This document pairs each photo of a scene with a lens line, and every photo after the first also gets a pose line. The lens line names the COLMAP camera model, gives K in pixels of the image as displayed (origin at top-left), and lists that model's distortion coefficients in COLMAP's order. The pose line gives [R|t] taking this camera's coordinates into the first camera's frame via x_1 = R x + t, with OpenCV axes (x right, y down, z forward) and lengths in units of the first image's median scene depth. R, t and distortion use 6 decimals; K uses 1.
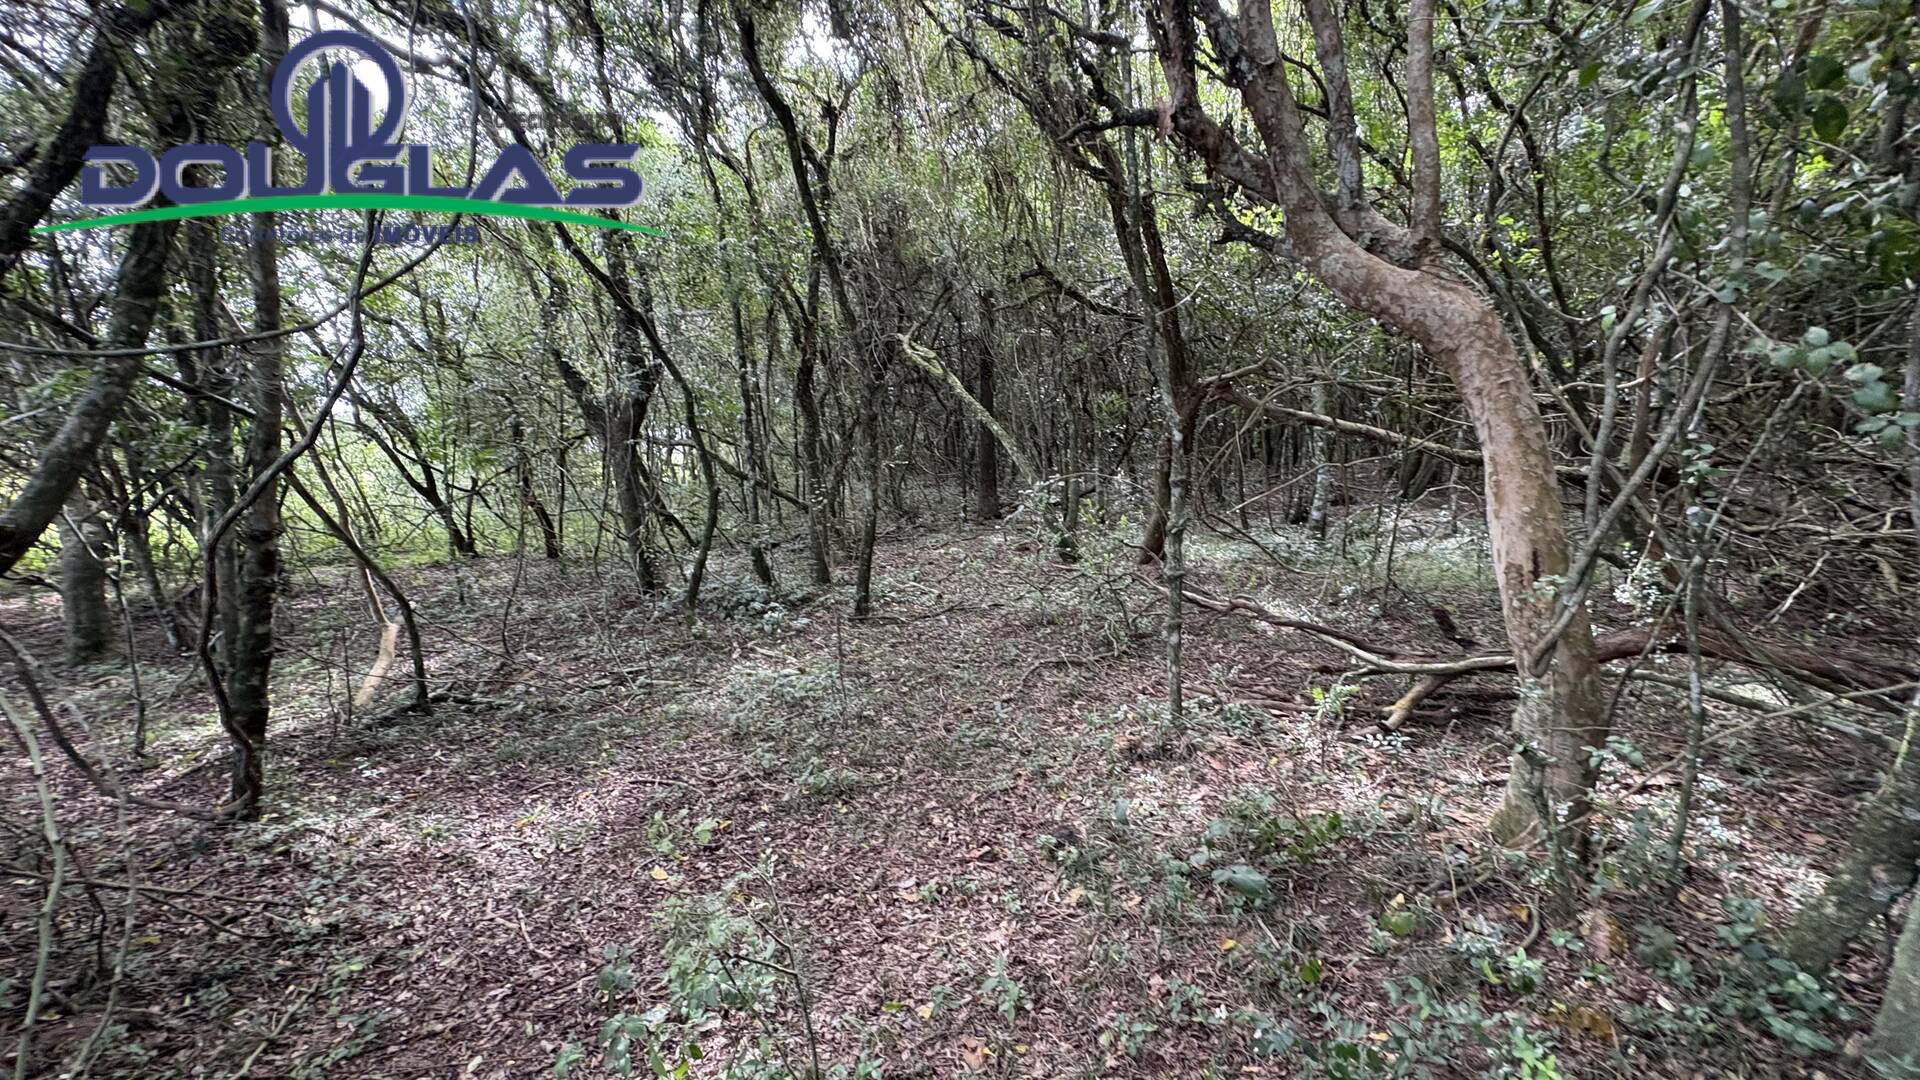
lens RADIAL K [[768.1, 0, 958.5], [0, 768.1, 538.1], [0, 0, 1]] dist [0.001295, 0.000427]
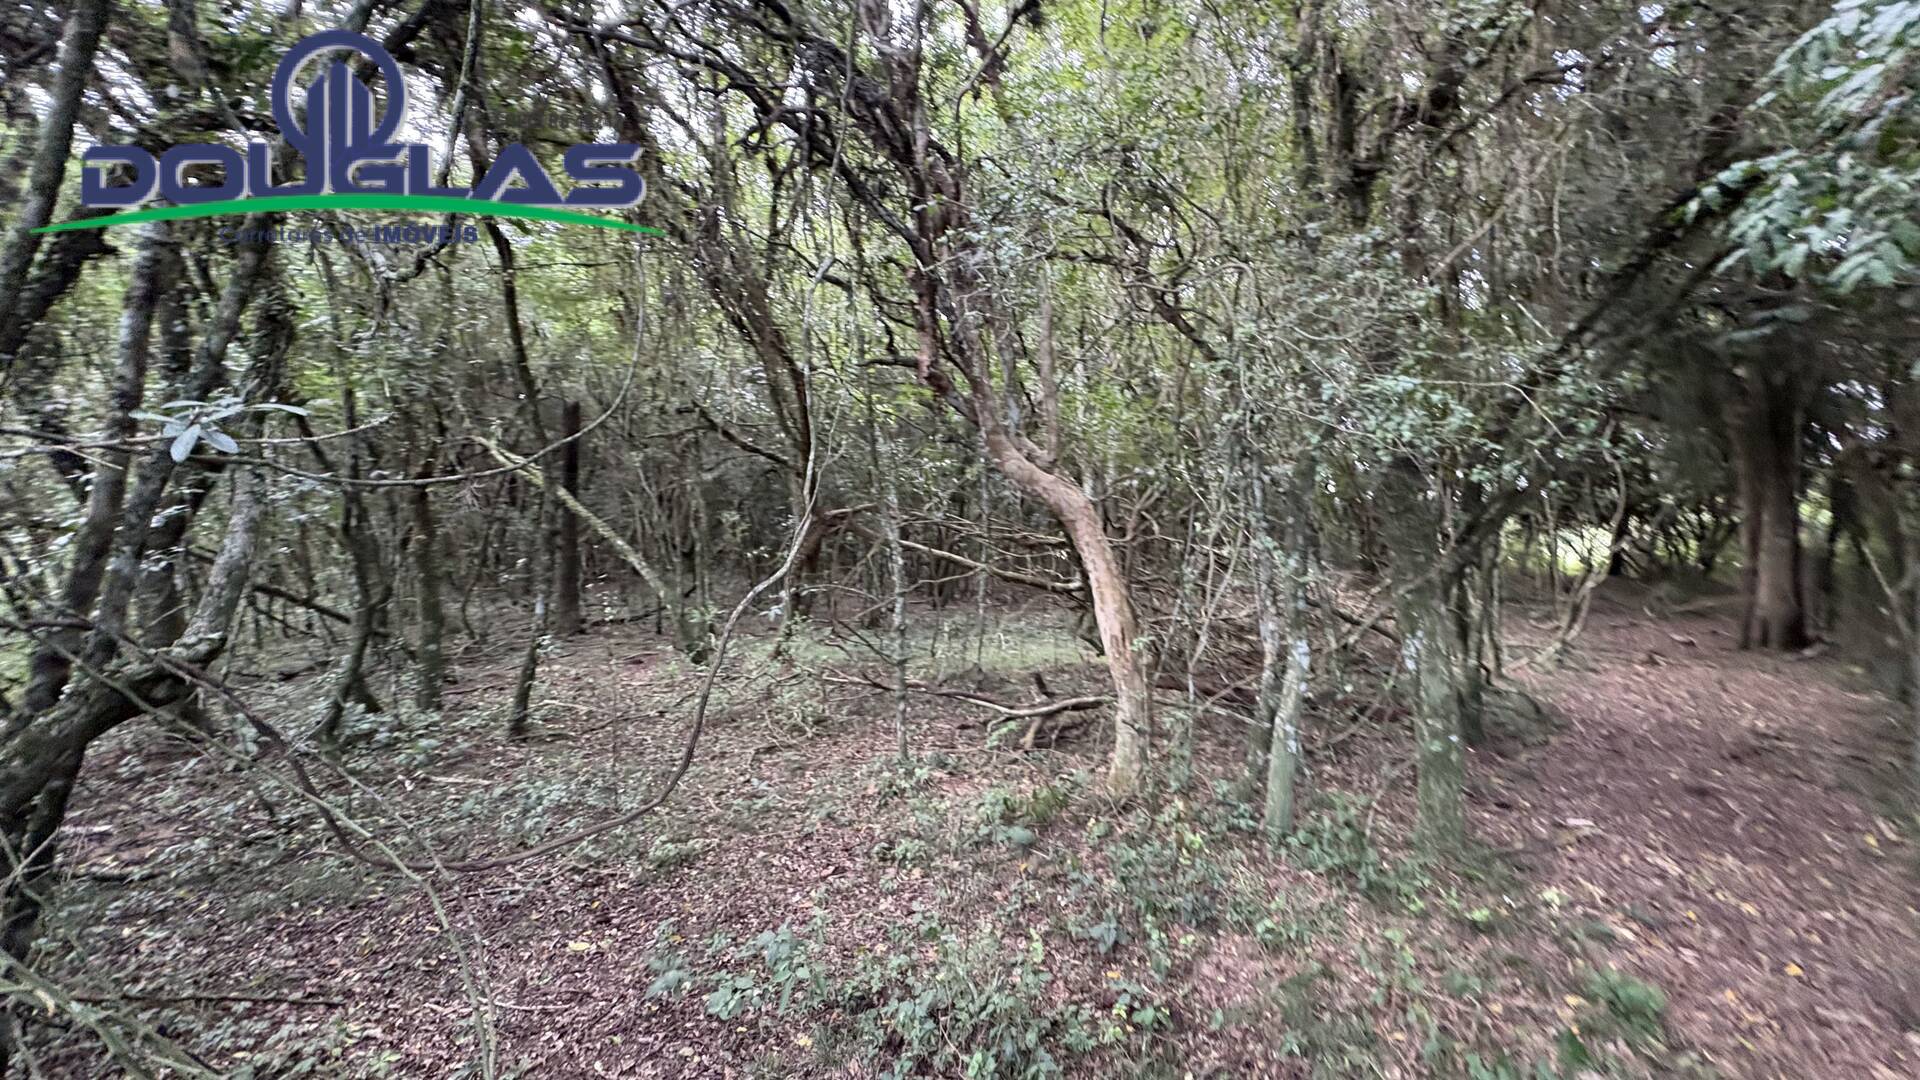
lens RADIAL K [[768.1, 0, 958.5], [0, 768.1, 538.1], [0, 0, 1]] dist [0.001295, 0.000427]
pose [[0.810877, 0.039748, 0.583865, -0.600613], [0.047541, 0.989919, -0.133417, 0.026704], [-0.583282, 0.135942, 0.800813, -0.281816]]
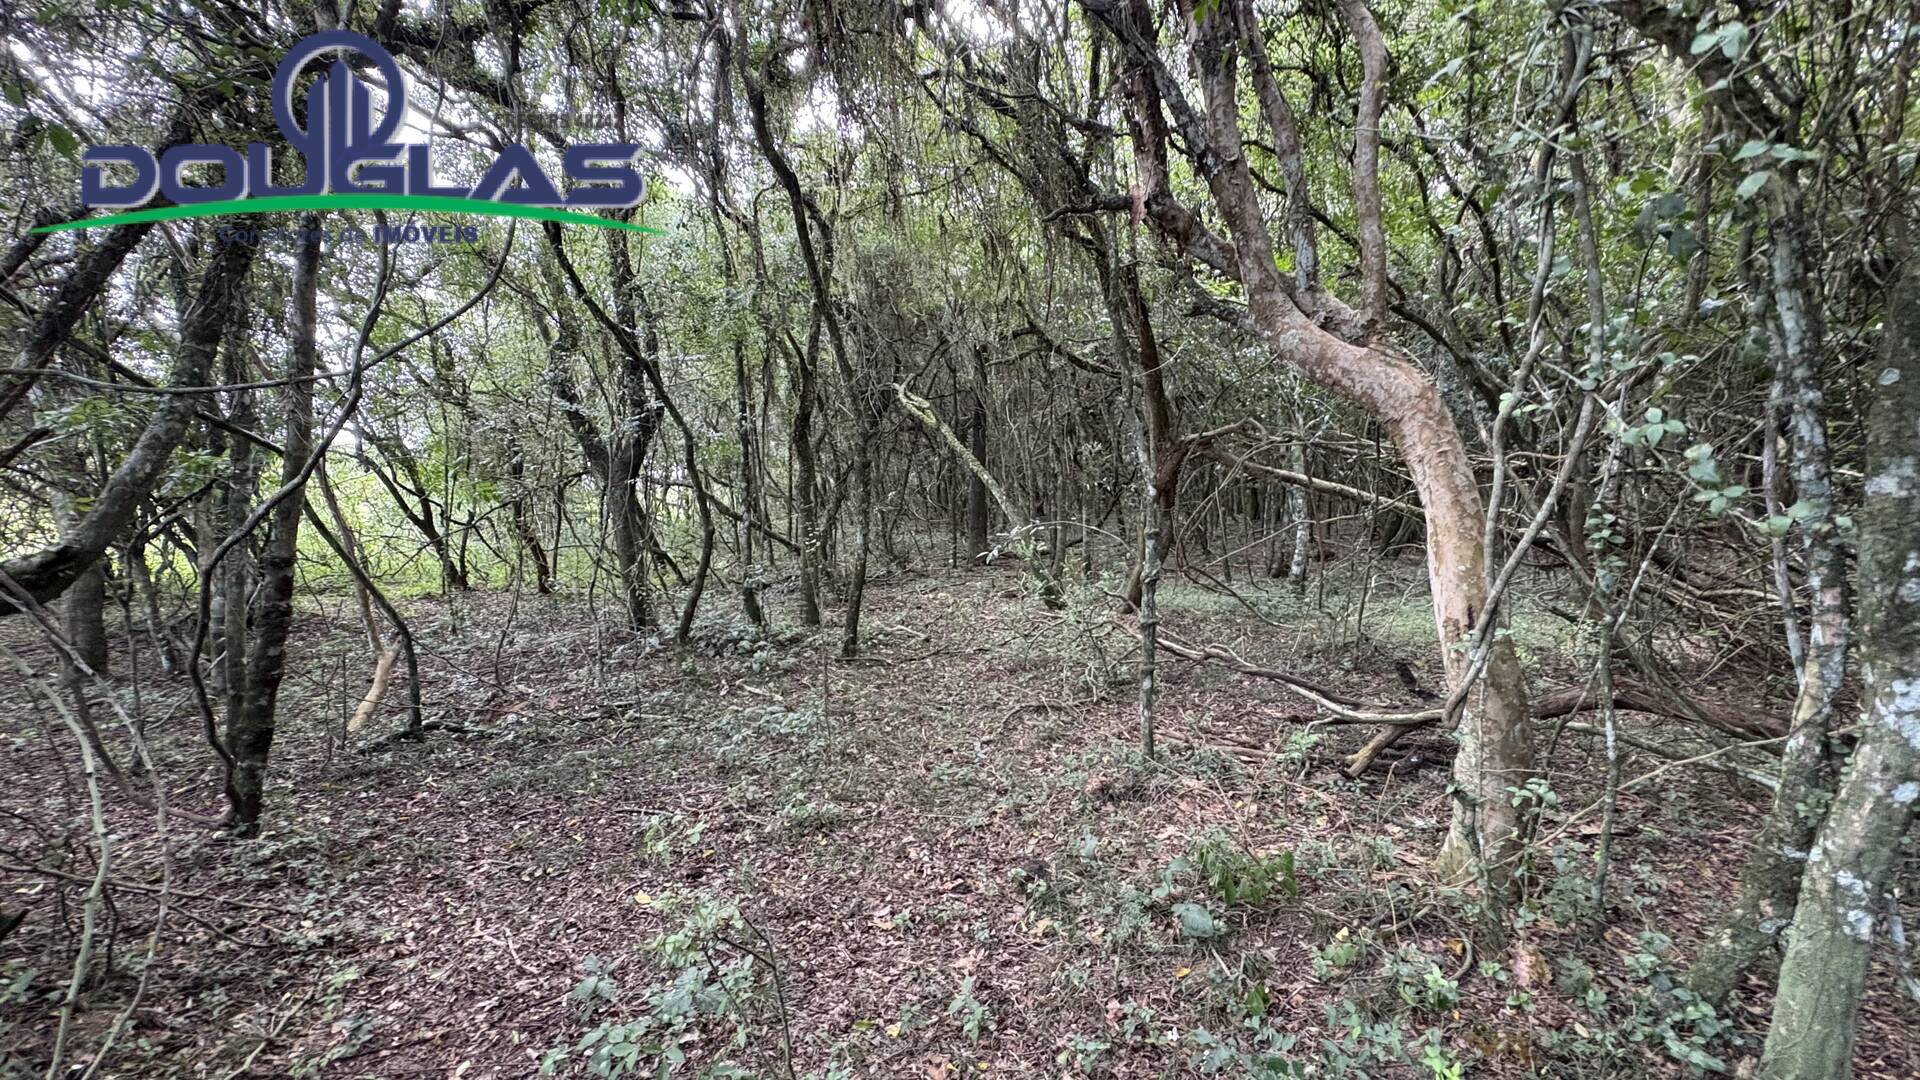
lens RADIAL K [[768.1, 0, 958.5], [0, 768.1, 538.1], [0, 0, 1]] dist [0.001295, 0.000427]
pose [[0.999599, 0.026606, 0.009727, 0.012576], [-0.025970, 0.997830, -0.060506, 0.003811], [-0.011316, 0.060229, 0.998120, -0.066870]]
